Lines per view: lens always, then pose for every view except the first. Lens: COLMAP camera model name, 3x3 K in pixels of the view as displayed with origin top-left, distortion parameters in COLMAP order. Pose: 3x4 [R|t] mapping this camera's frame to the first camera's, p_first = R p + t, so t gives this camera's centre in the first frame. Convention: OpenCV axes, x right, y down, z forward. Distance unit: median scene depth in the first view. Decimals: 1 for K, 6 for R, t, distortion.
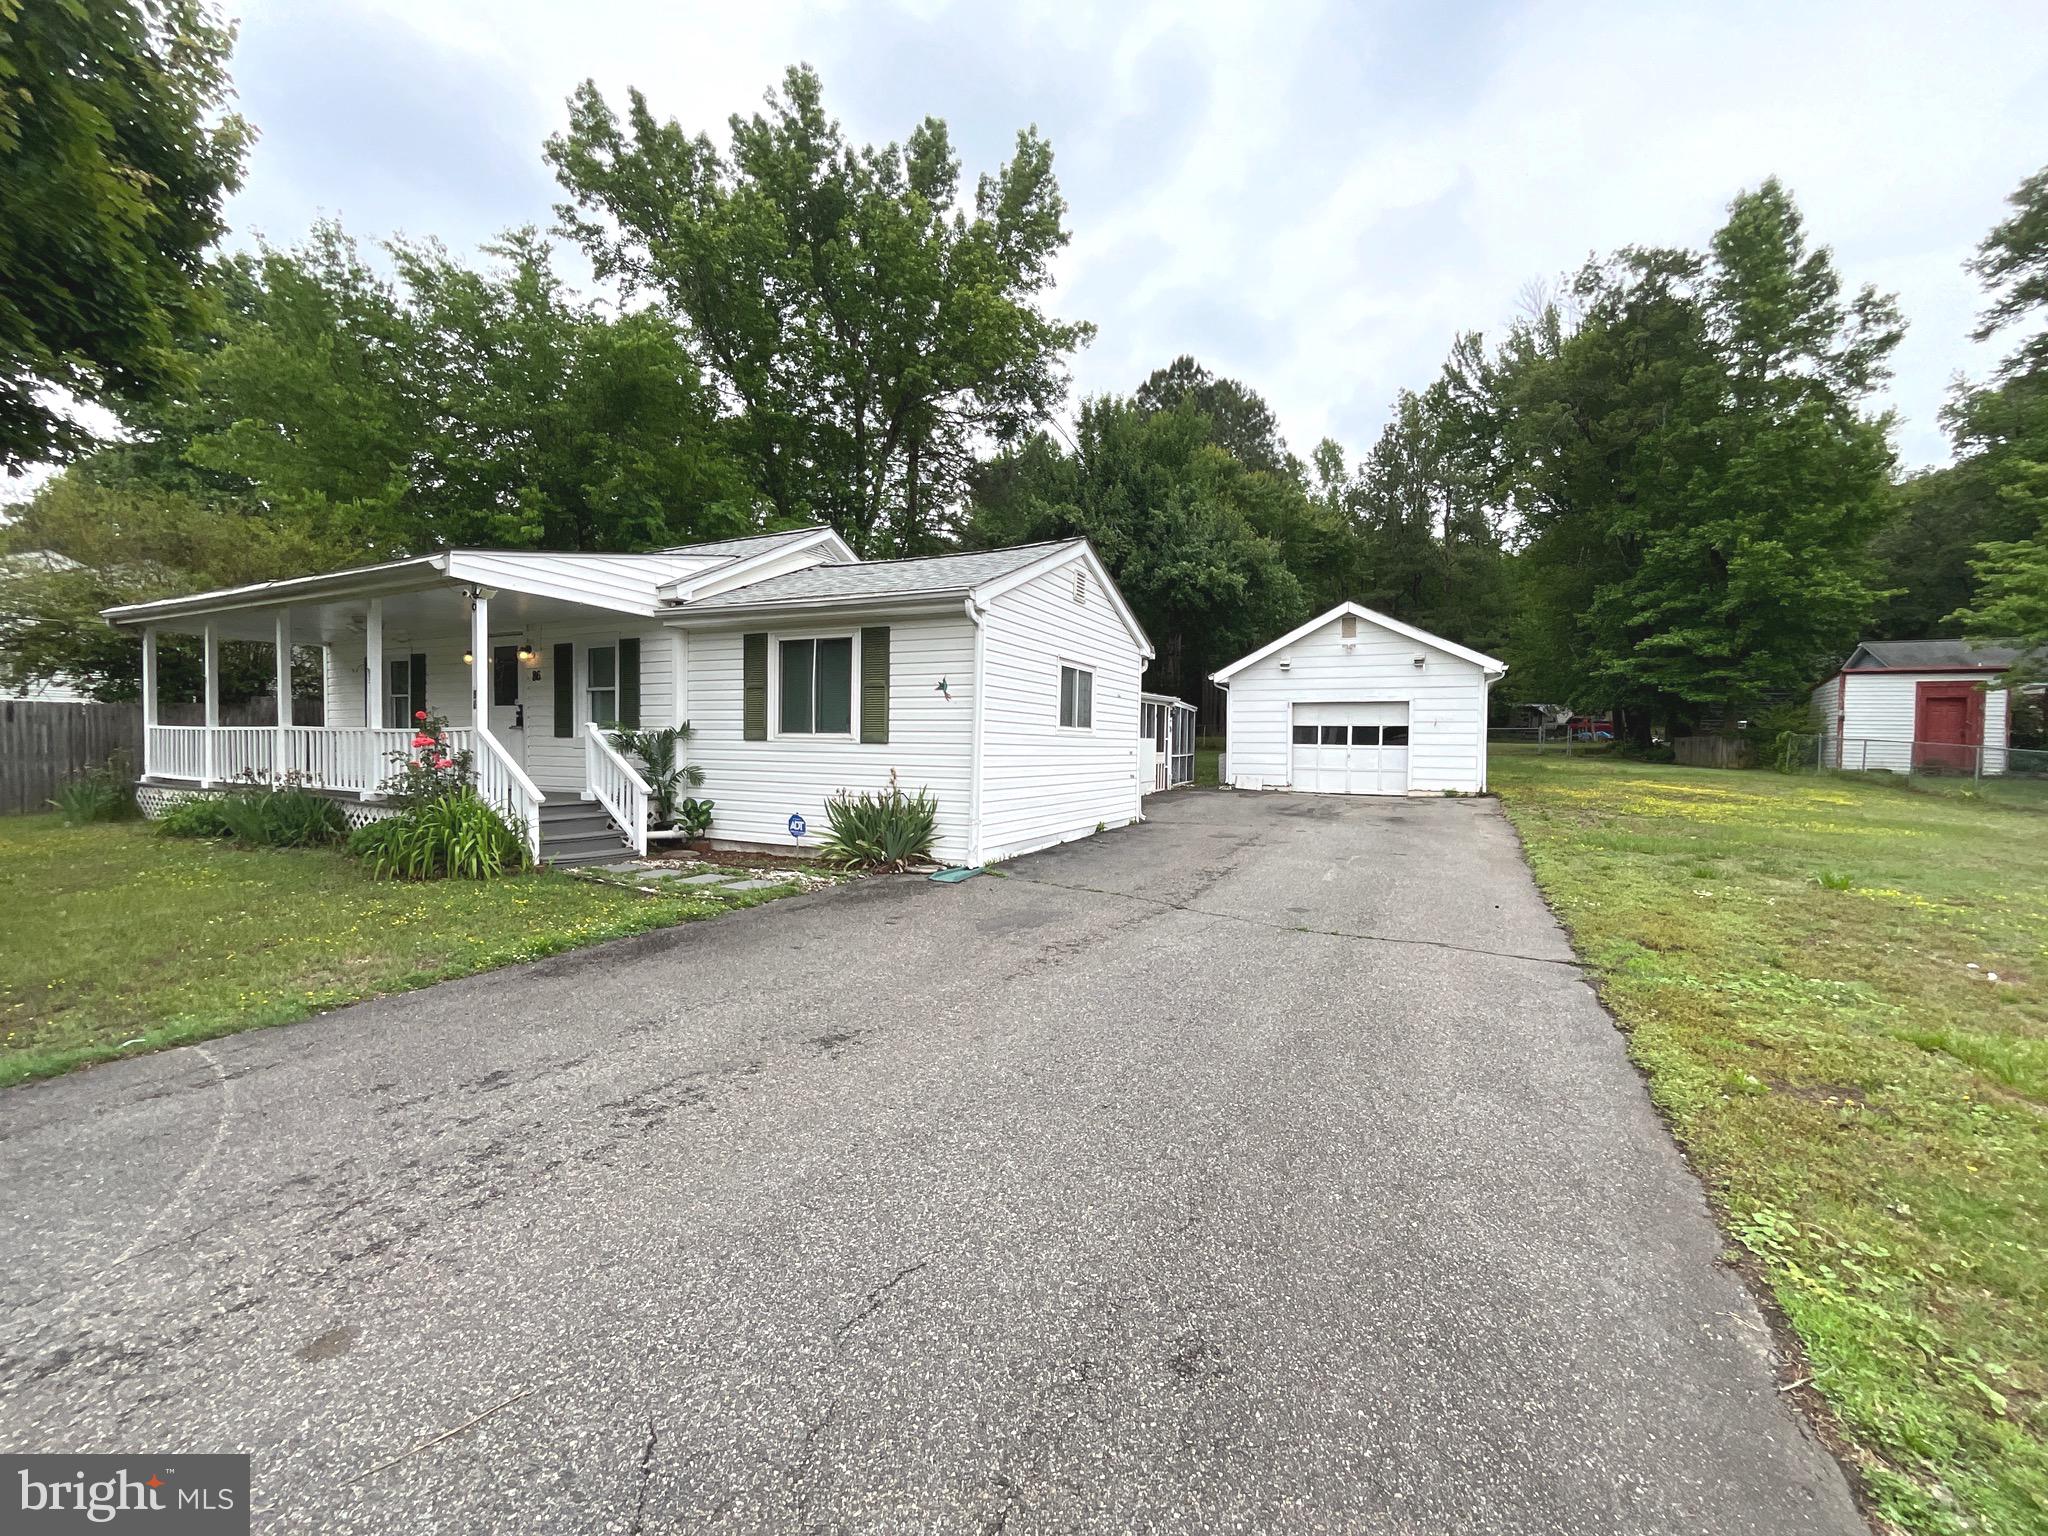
lens RADIAL K [[833.7, 0, 1021.0], [0, 833.7, 766.0], [0, 0, 1]] dist [-0.003823, 0.003597]
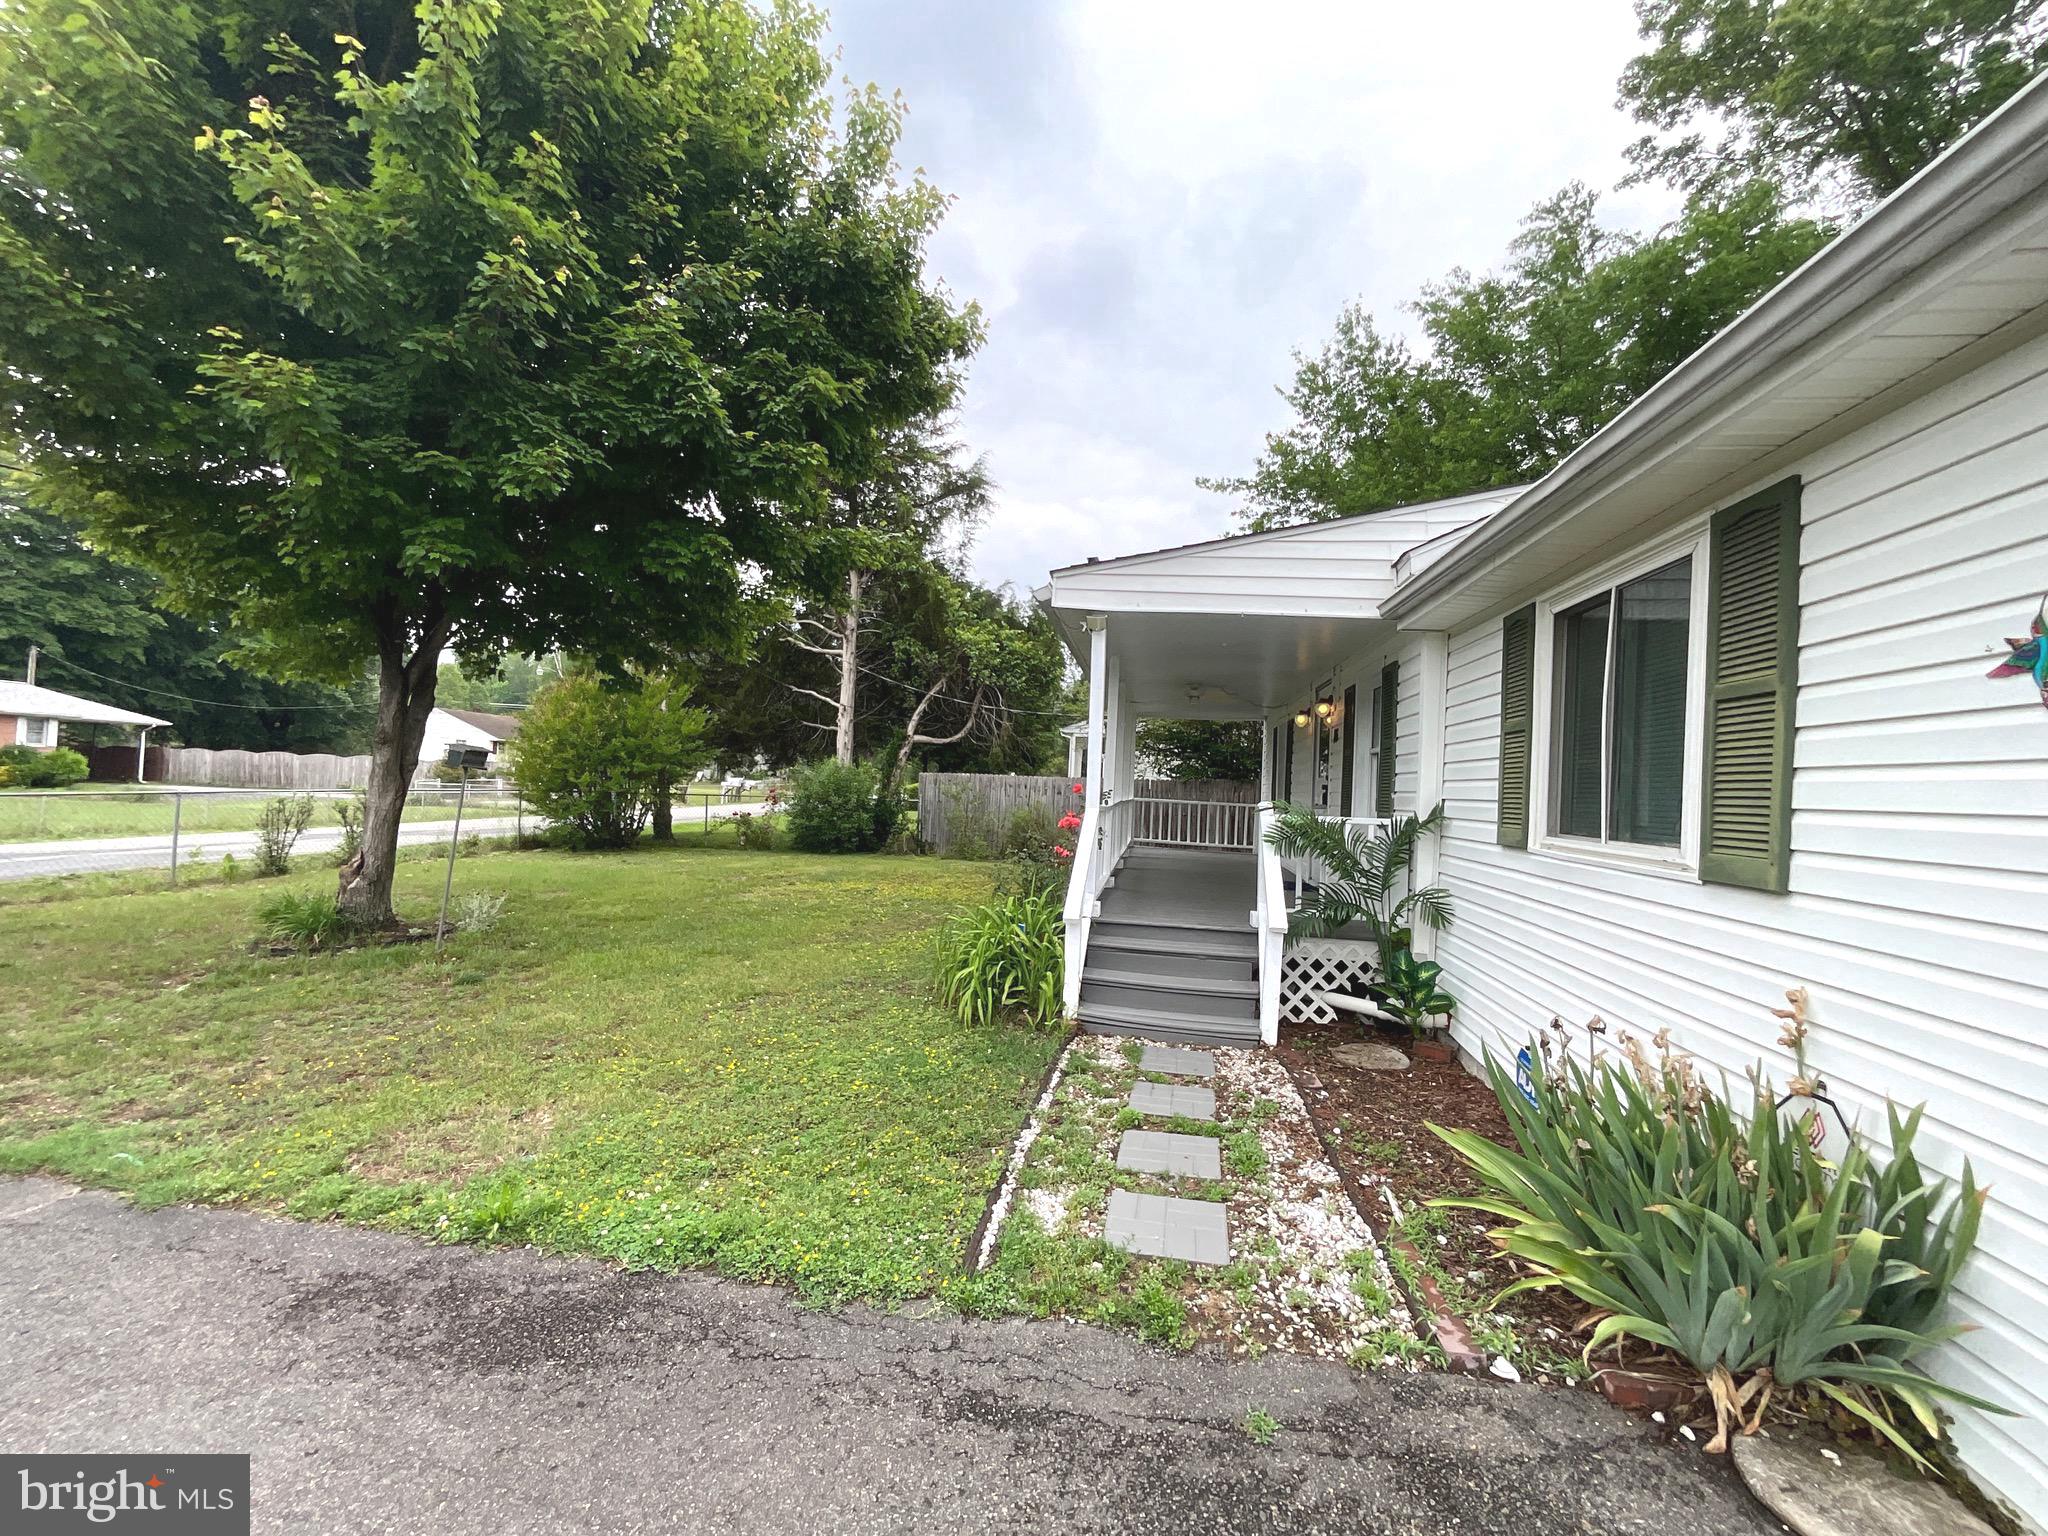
lens RADIAL K [[833.7, 0, 1036.8], [0, 833.7, 778.2], [0, 0, 1]] dist [-0.003823, 0.003597]
pose [[0.317639, -0.008243, -0.948176, 0.022533], [-0.066946, 0.997272, -0.031096, -0.036825], [0.945846, 0.073354, 0.316220, 0.610496]]
